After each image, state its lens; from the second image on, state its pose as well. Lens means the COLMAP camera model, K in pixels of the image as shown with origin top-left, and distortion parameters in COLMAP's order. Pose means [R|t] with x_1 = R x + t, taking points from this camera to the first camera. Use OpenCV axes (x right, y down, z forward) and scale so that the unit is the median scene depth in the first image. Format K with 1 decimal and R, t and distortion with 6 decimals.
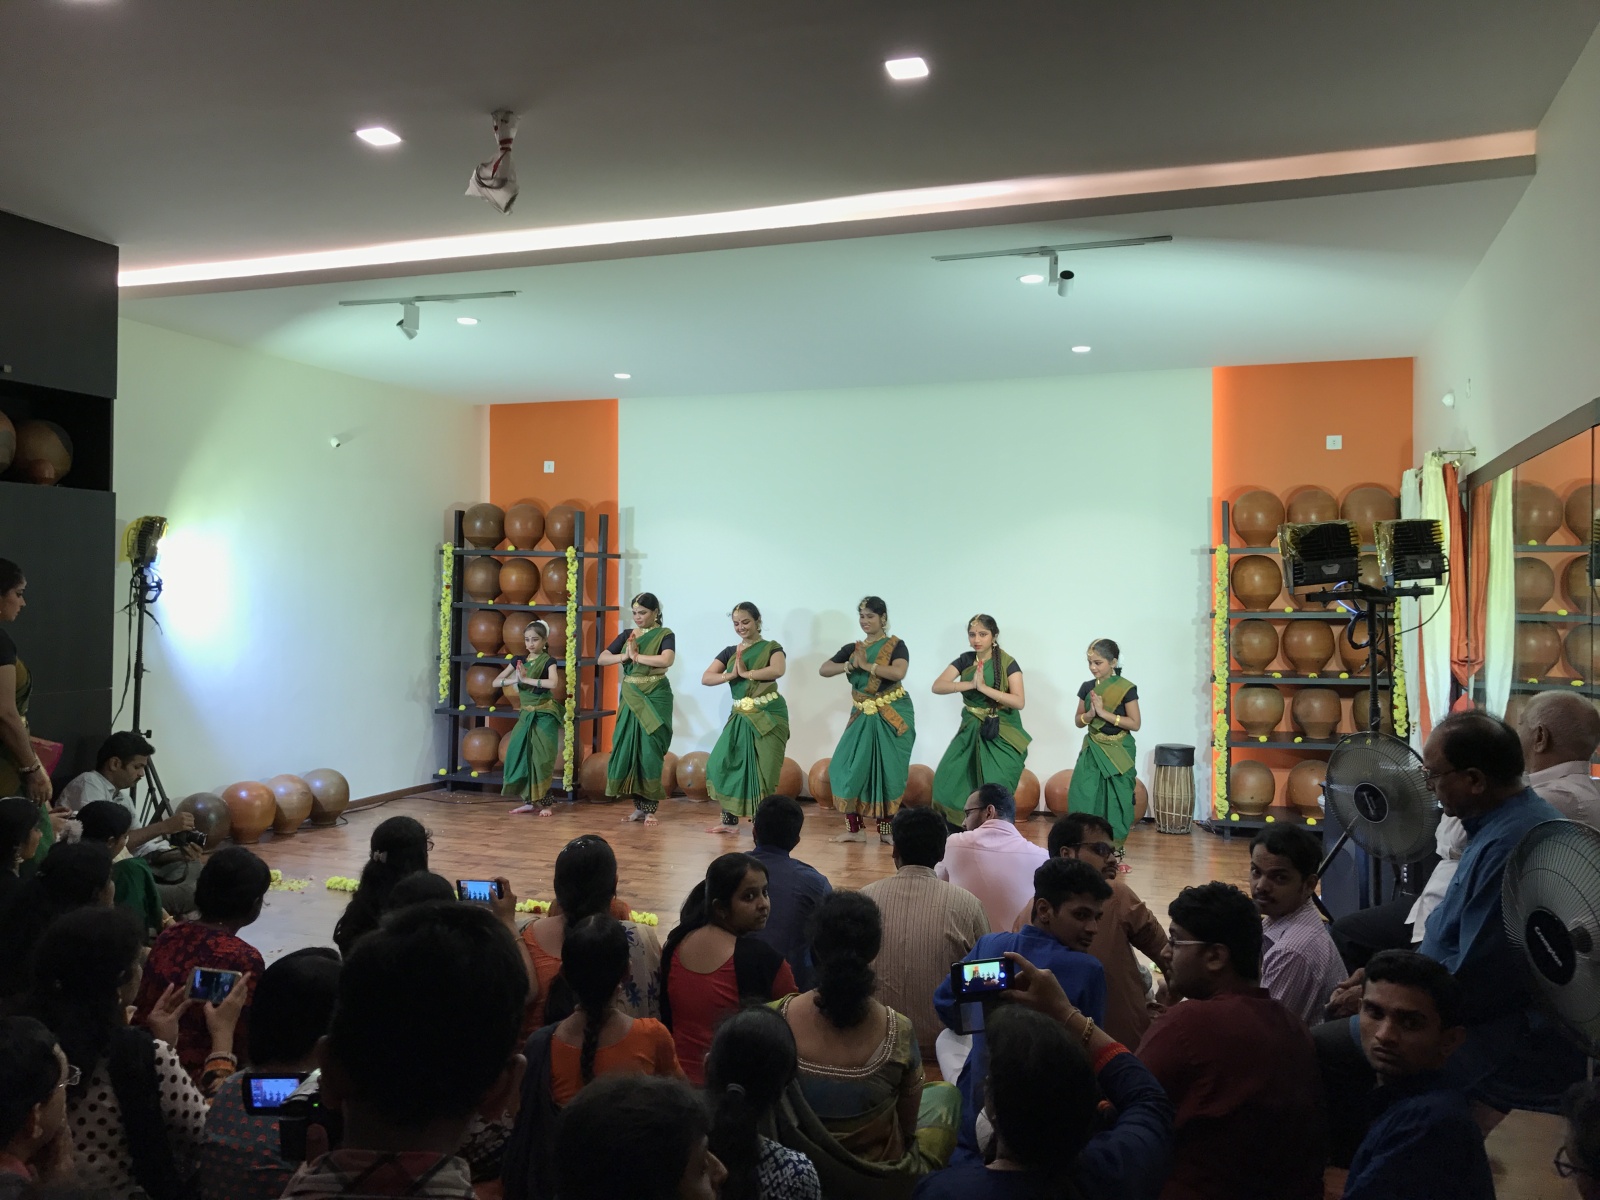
lens RADIAL K [[1336.1, 0, 808.1], [0, 1336.1, 599.8], [0, 0, 1]] dist [0.054293, -0.005865]
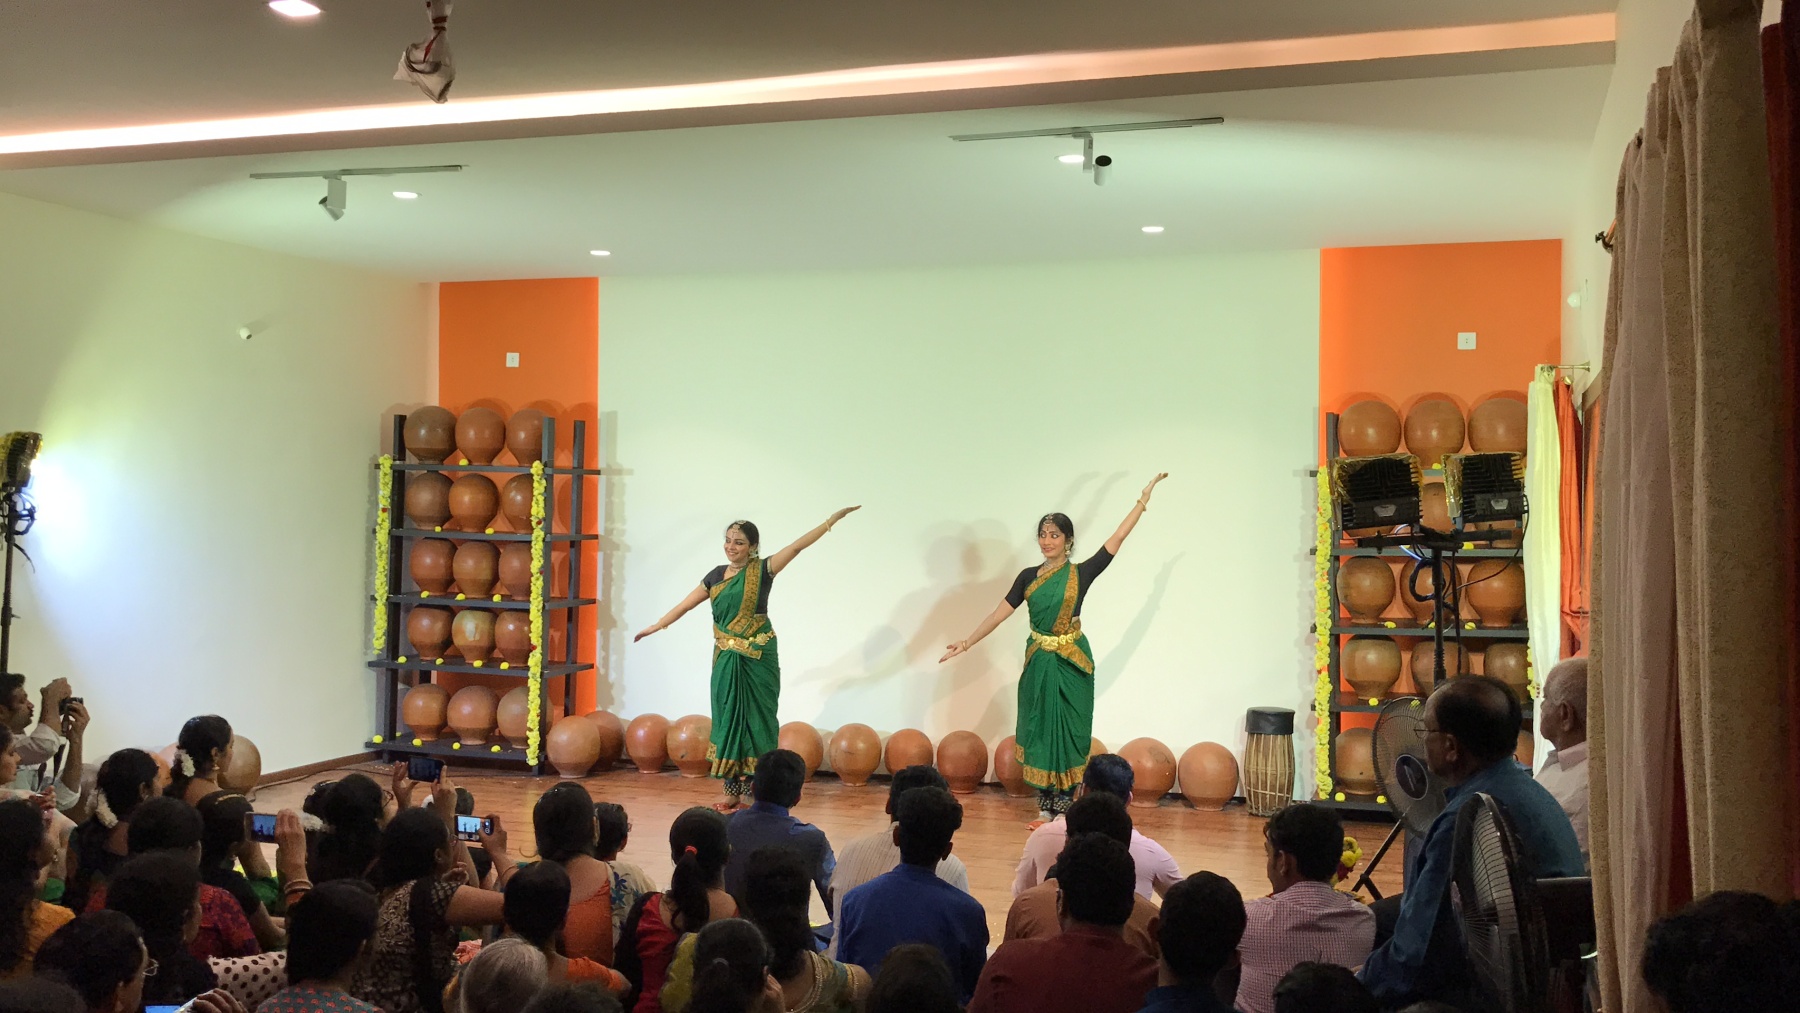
lens RADIAL K [[1795.9, 0, 898.0], [0, 1795.9, 514.6], [0, 0, 1]] dist [0.044257, 0.000000]
pose [[0.999967, 0.003872, 0.007124, 0.038409], [-0.003896, 0.999987, 0.003381, -0.014014], [-0.007111, -0.003409, 0.999969, -0.102500]]
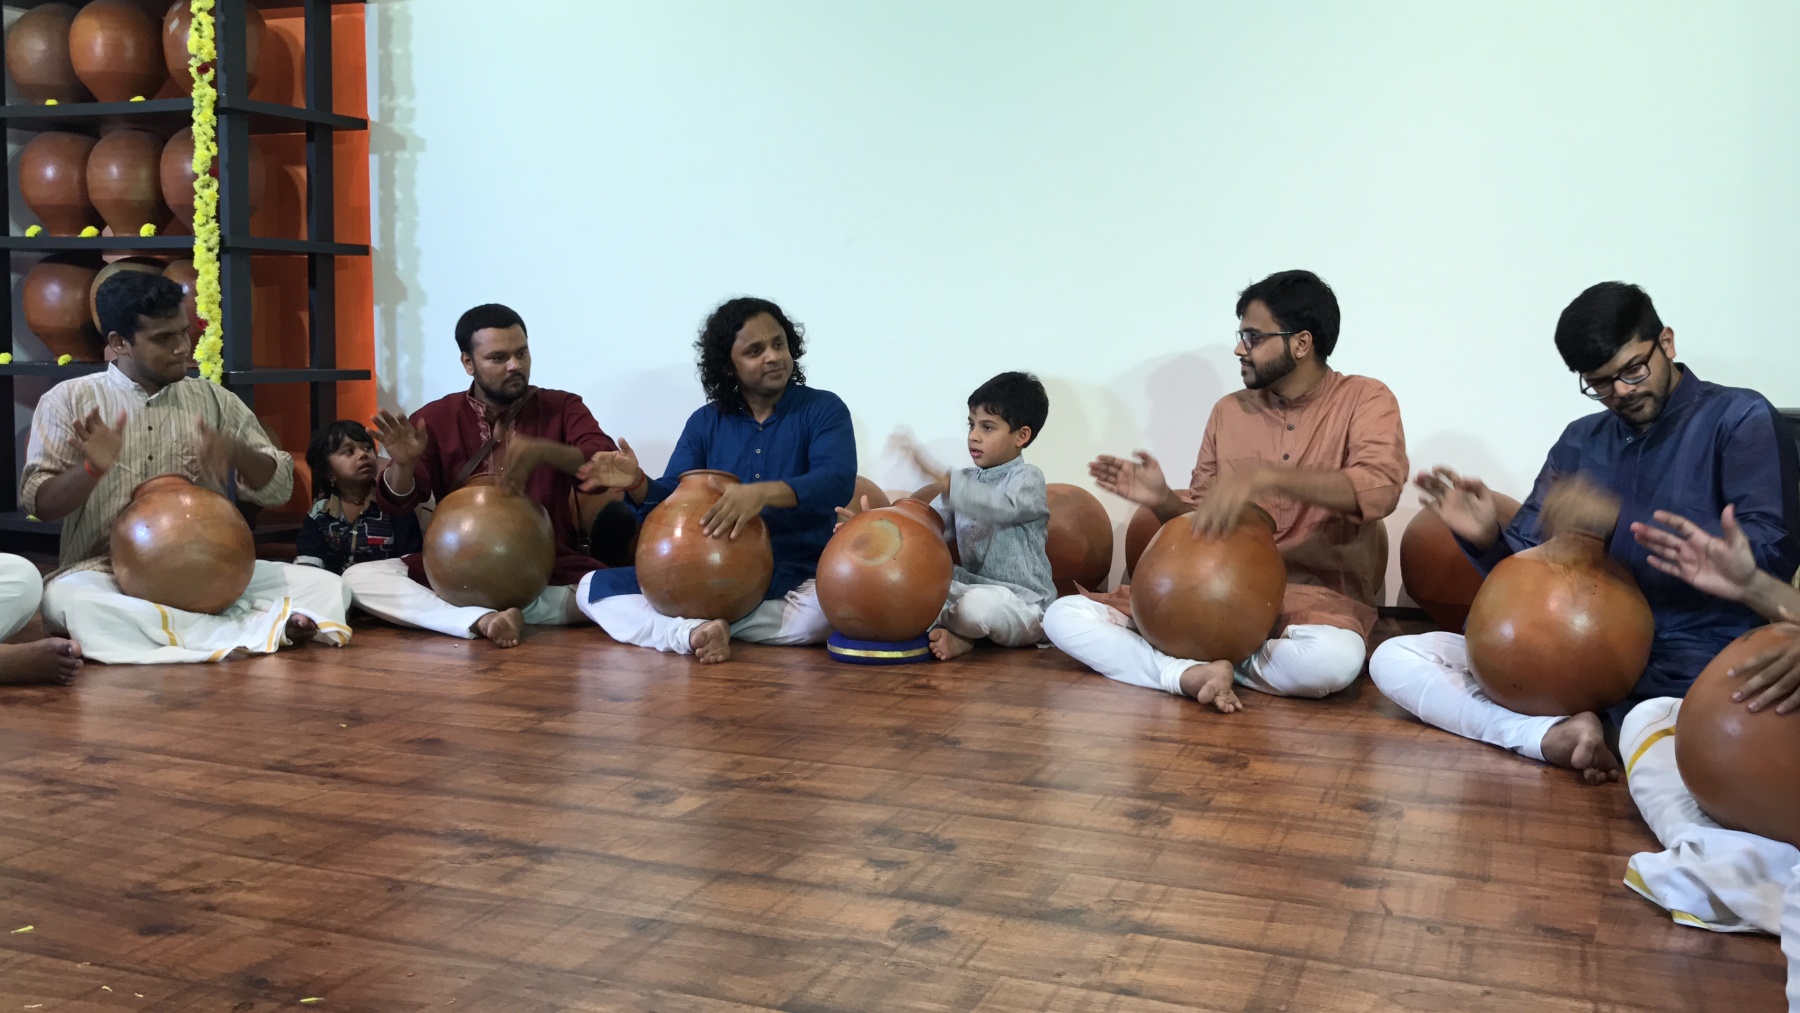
lens RADIAL K [[1795.9, 0, 902.0], [0, 1795.9, 505.3], [0, 0, 1]] dist [0.044257, 0.000000]
pose [[0.997522, 0.008928, -0.069780, 0.080436], [-0.001593, 0.994526, 0.104474, 0.080009], [0.070330, -0.104104, 0.992077, 0.539523]]
